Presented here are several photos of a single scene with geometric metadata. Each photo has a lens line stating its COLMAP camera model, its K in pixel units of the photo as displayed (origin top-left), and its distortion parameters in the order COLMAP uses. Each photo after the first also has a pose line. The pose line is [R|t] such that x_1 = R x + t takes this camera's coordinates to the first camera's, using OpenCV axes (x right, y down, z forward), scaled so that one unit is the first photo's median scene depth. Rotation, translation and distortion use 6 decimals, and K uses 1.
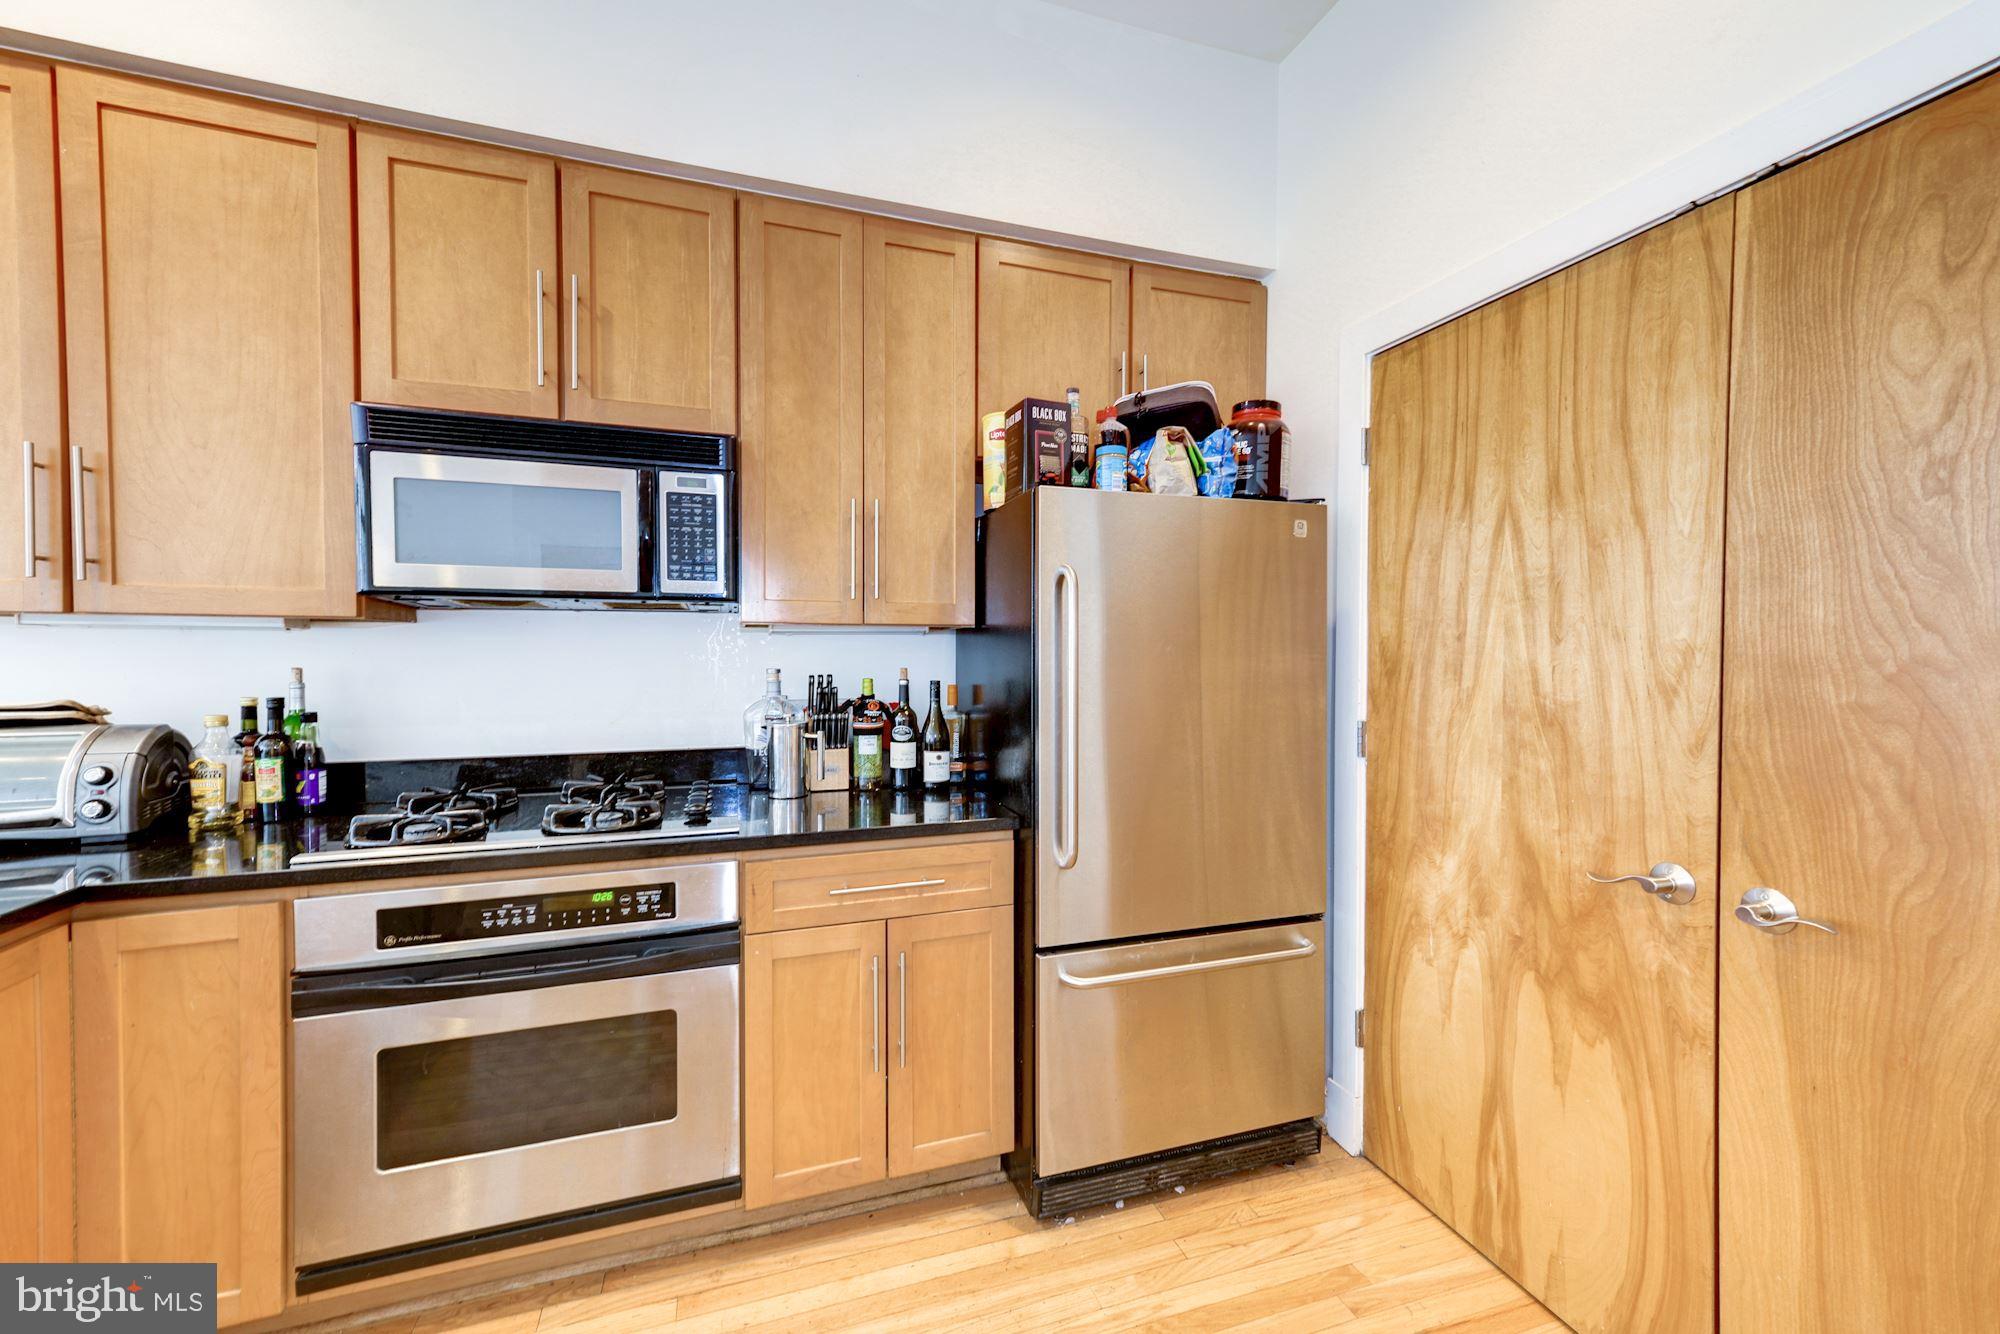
lens RADIAL K [[775.2, 0, 1000.0], [0, 775.2, 666.4], [0, 0, 1]] dist [0.009358, -0.000069]
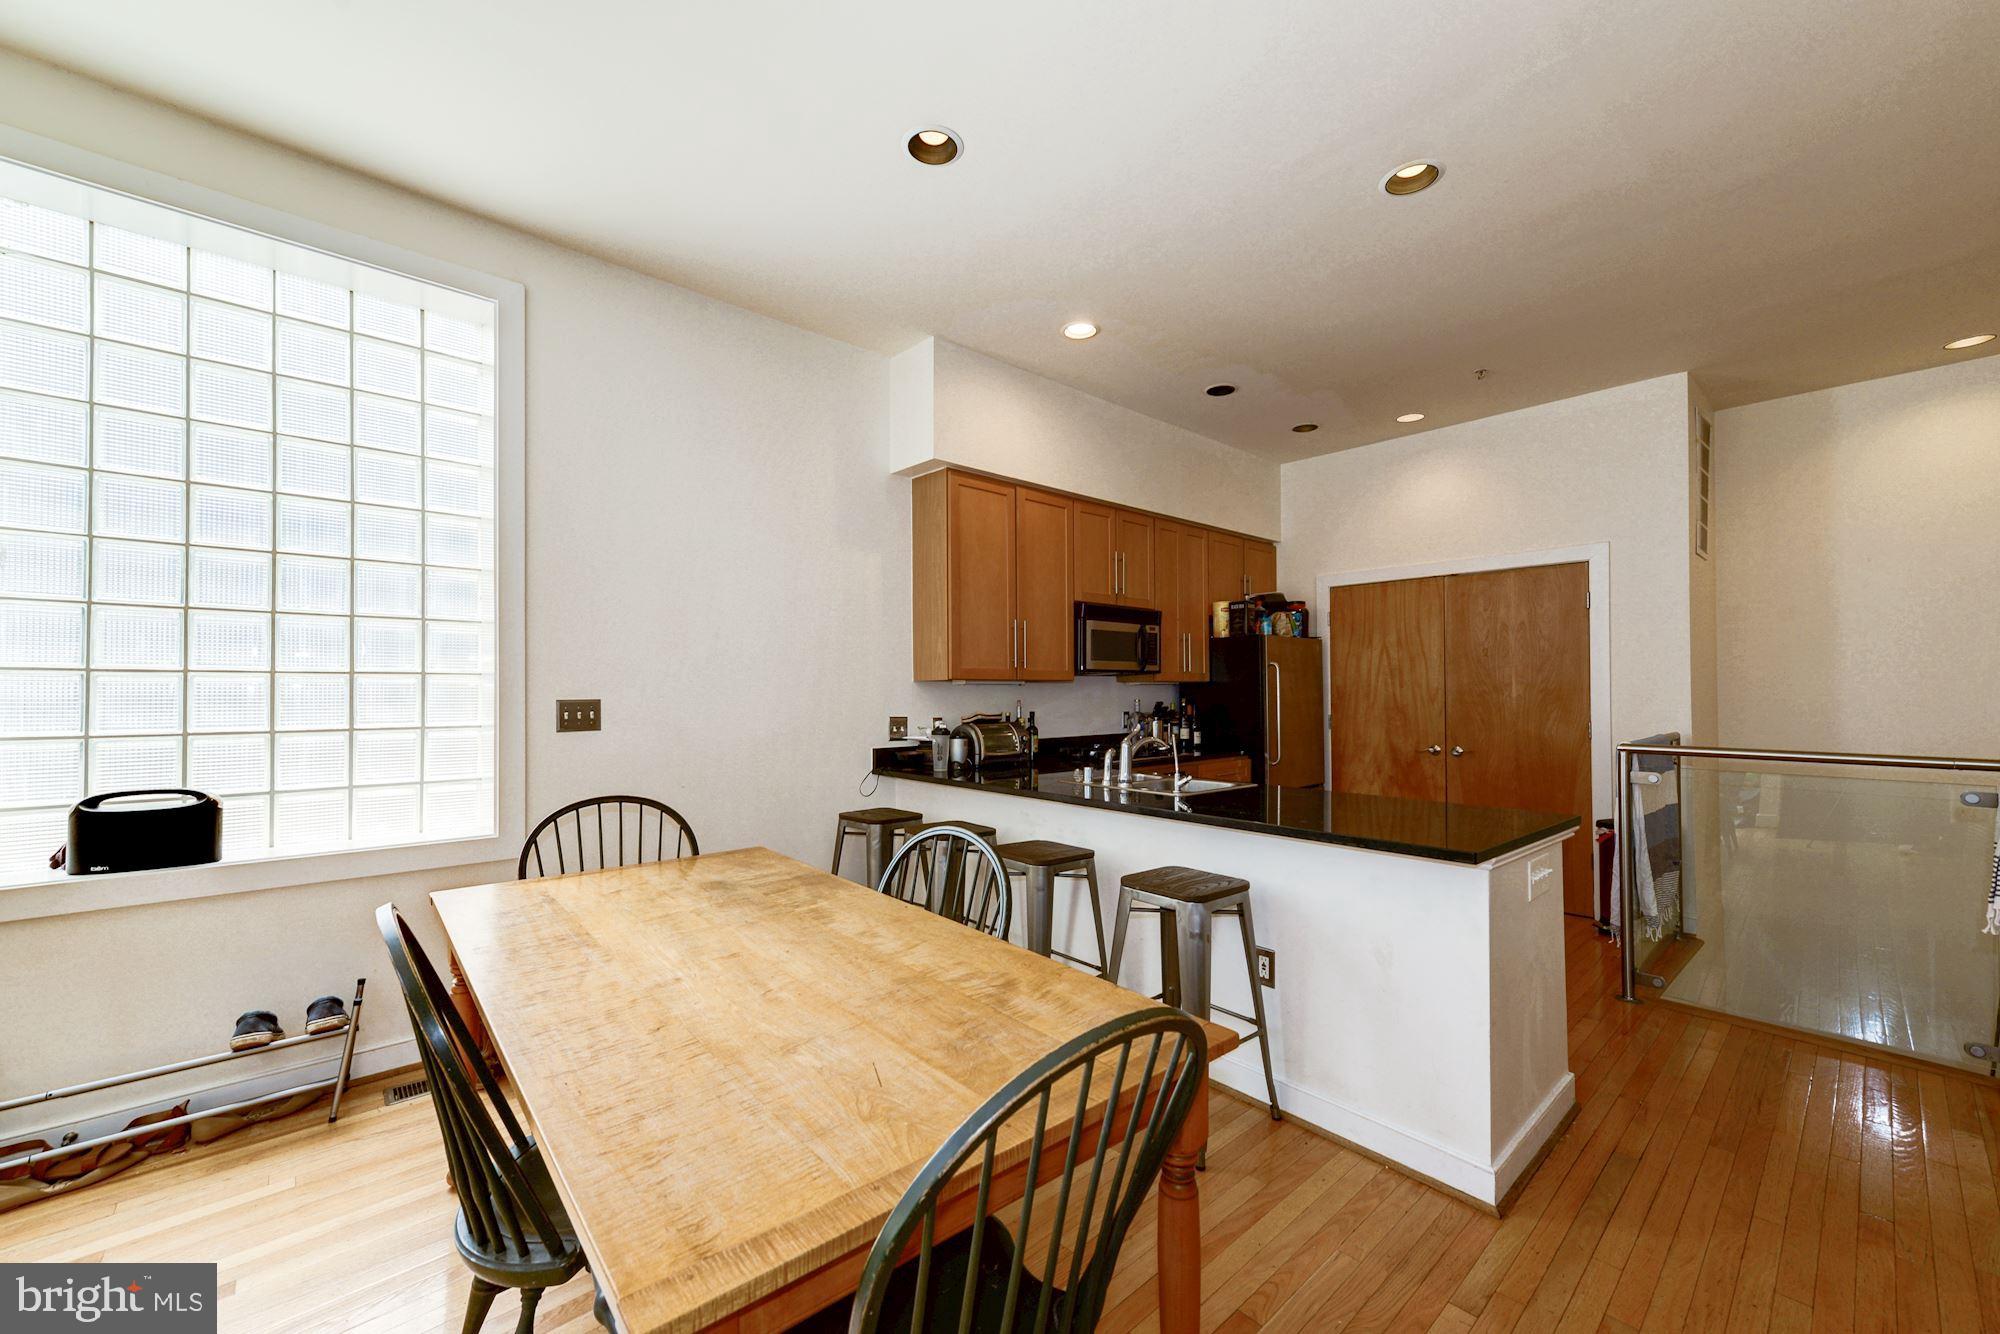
lens RADIAL K [[775.2, 0, 1004.8], [0, 775.2, 680.7], [0, 0, 1]] dist [0.009358, -0.000069]
pose [[0.916894, -0.003978, 0.399111, -1.956246], [0.017083, 0.999425, -0.029284, 0.009467], [-0.398765, 0.033669, 0.916435, -1.255024]]
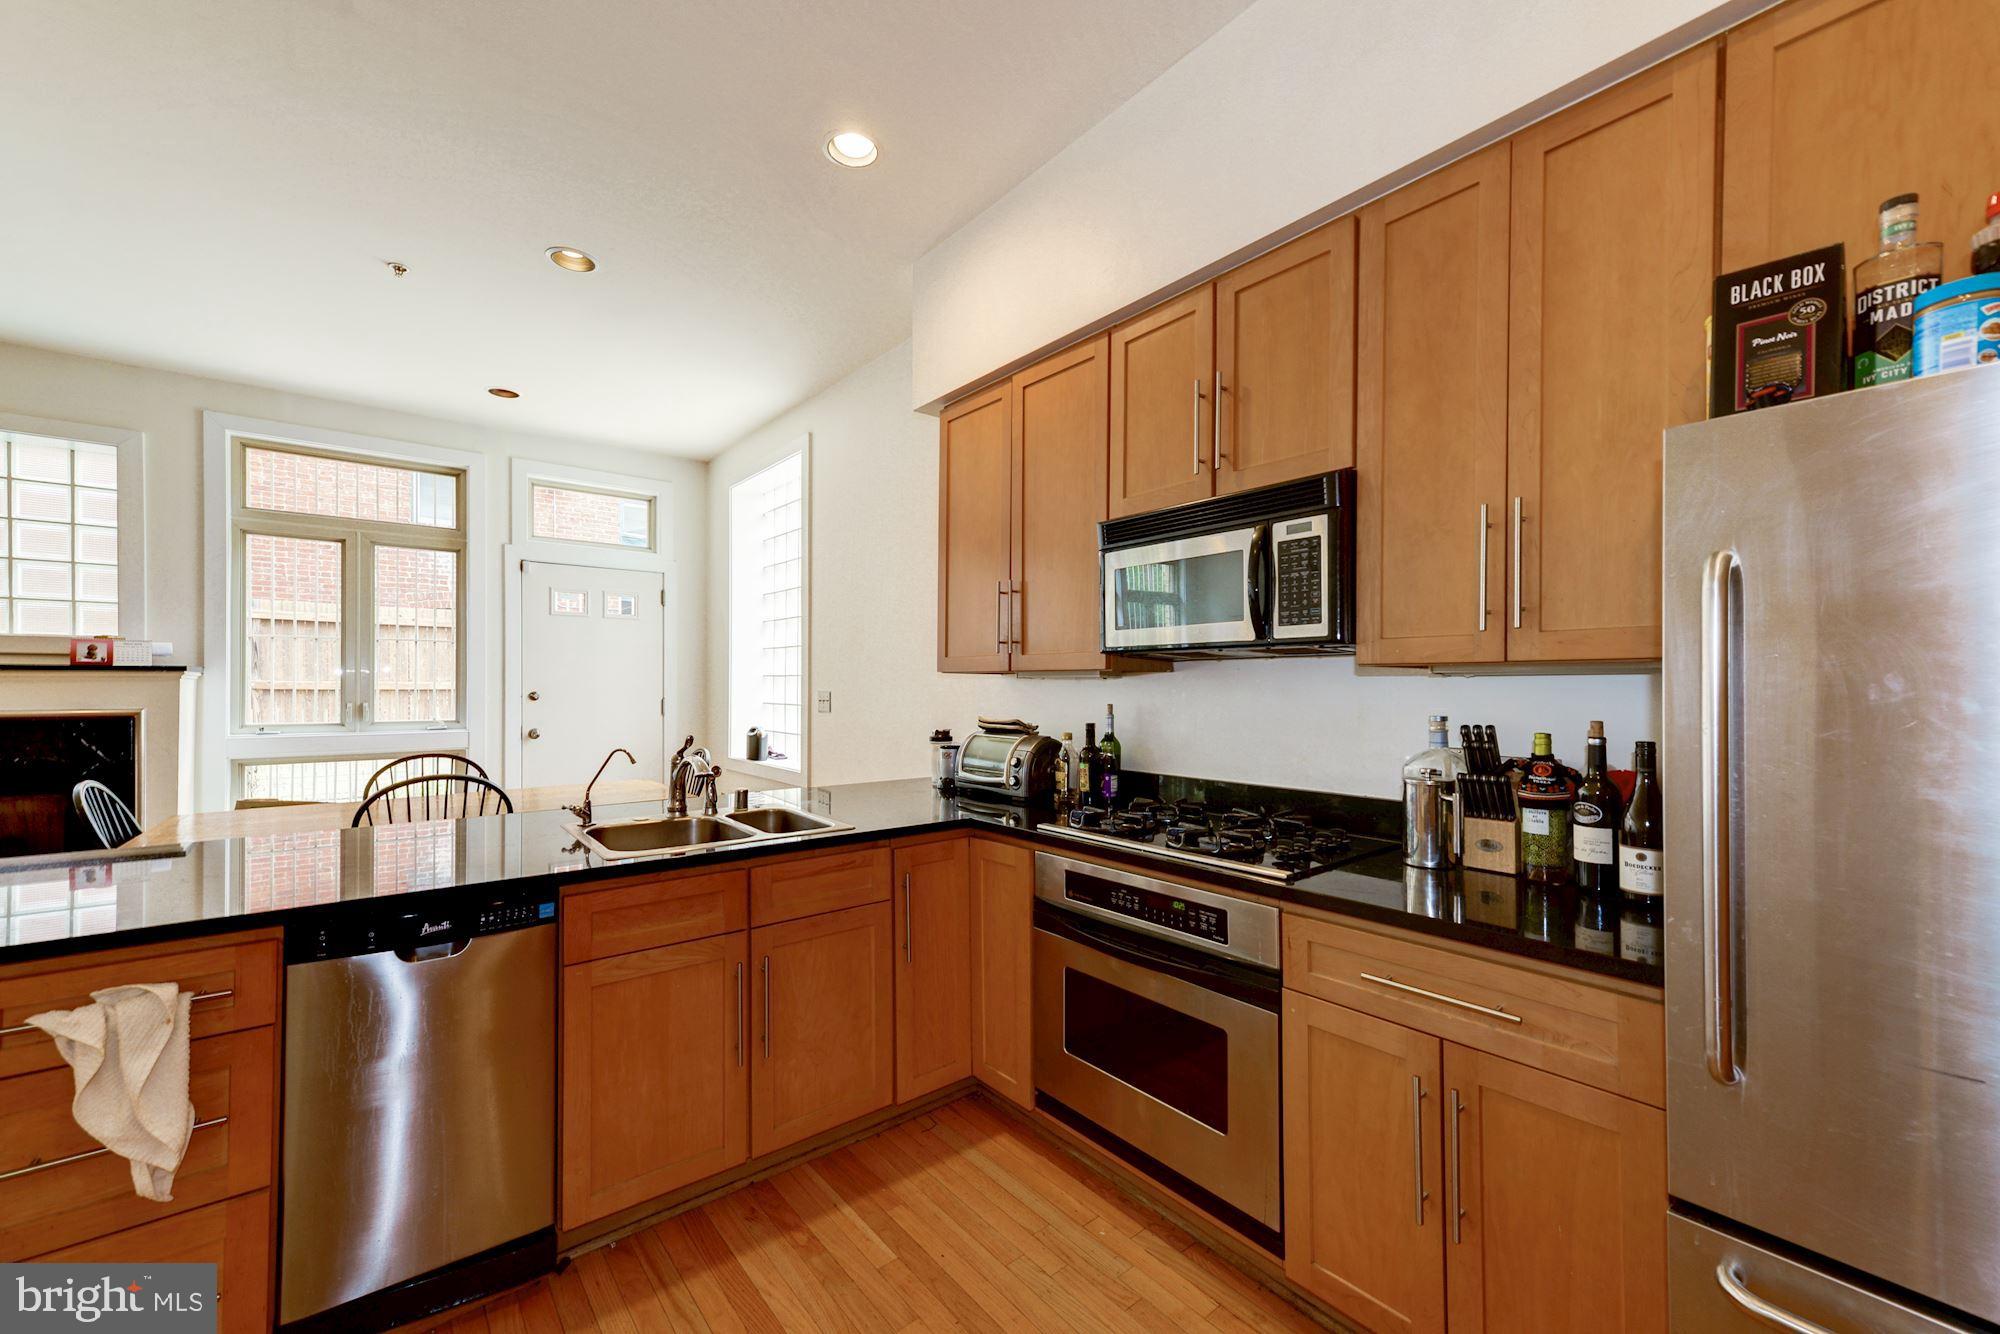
lens RADIAL K [[775.2, 0, 993.3], [0, 775.2, 690.0], [0, 0, 1]] dist [0.009358, -0.000069]
pose [[0.359151, 0.002616, -0.933276, 0.412409], [-0.024923, 0.999666, -0.006789, -0.009568], [0.932947, 0.025699, 0.359097, 0.276774]]
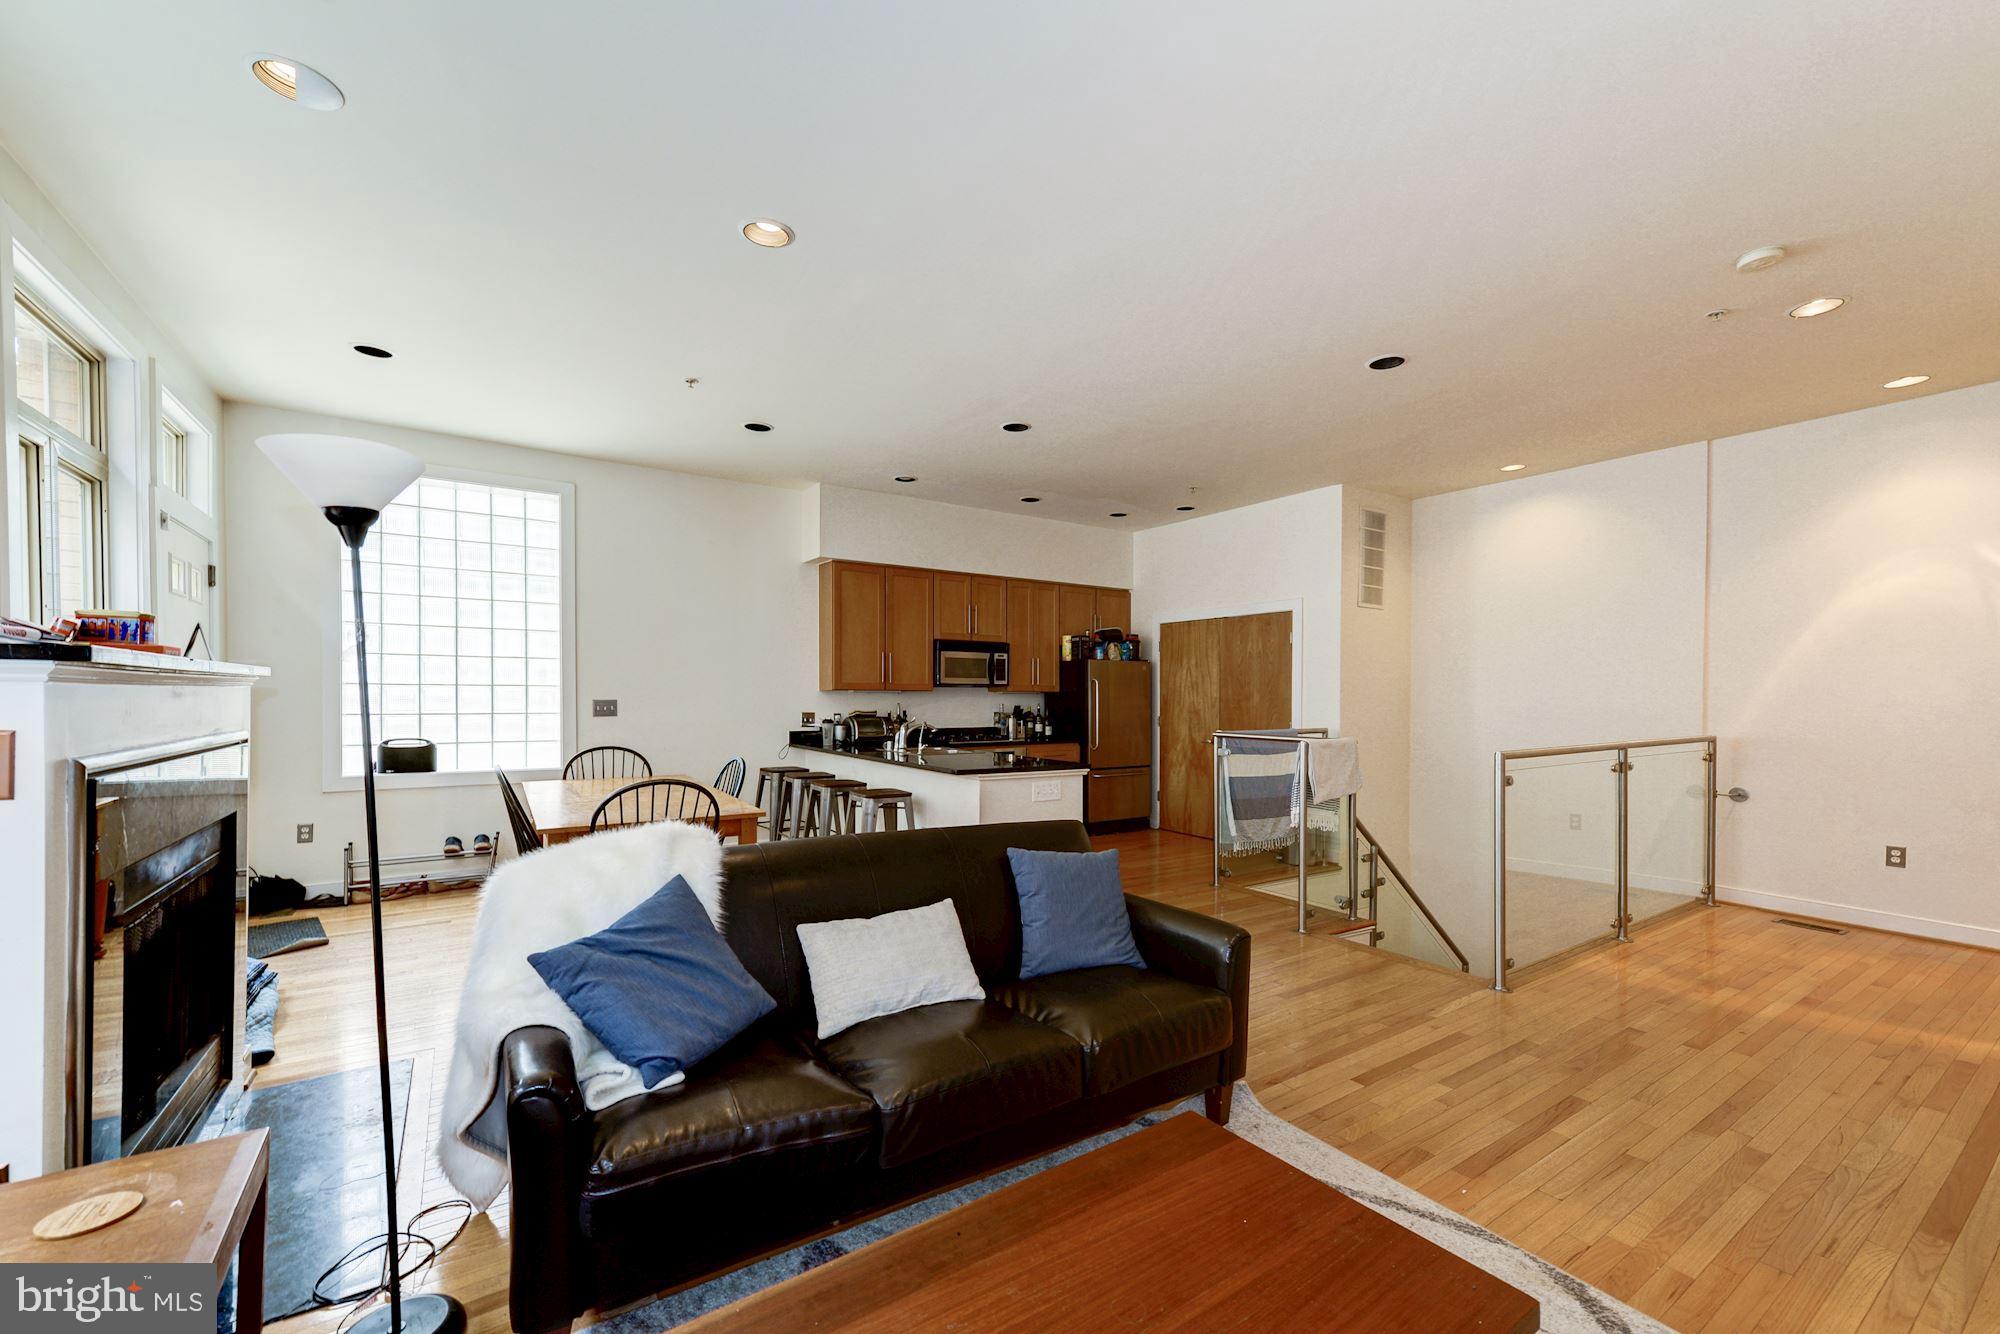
lens RADIAL K [[775.2, 0, 1043.5], [0, 775.2, 701.9], [0, 0, 1]] dist [0.009358, -0.000069]
pose [[0.948603, -0.003862, 0.316446, -1.471946], [0.007939, 0.999901, -0.011596, 0.042634], [-0.316370, 0.013512, 0.948540, -2.808567]]
